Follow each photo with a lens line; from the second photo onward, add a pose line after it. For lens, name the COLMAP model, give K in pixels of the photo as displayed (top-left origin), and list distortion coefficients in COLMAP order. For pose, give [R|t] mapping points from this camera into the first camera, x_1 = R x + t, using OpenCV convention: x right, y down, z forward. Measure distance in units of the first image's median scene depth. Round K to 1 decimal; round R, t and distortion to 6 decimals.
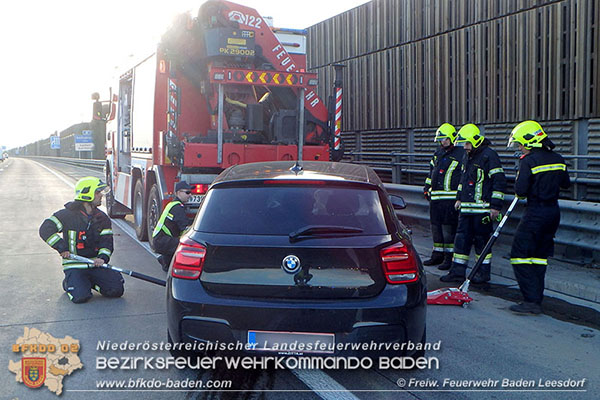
lens RADIAL K [[569.1, 0, 300.0], [0, 569.1, 200.0], [0, 0, 1]] dist [0.068254, -0.000729]
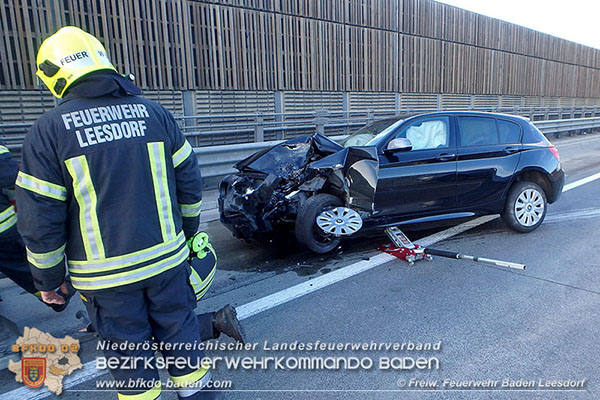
lens RADIAL K [[384.1, 0, 300.0], [0, 384.1, 200.0], [0, 0, 1]] dist [-0.062916, 0.001514]
pose [[-0.244811, -0.222874, 0.943607, -0.510450], [0.114638, 0.959742, 0.256426, -0.091831], [-0.962770, 0.170949, -0.209406, 1.000239]]
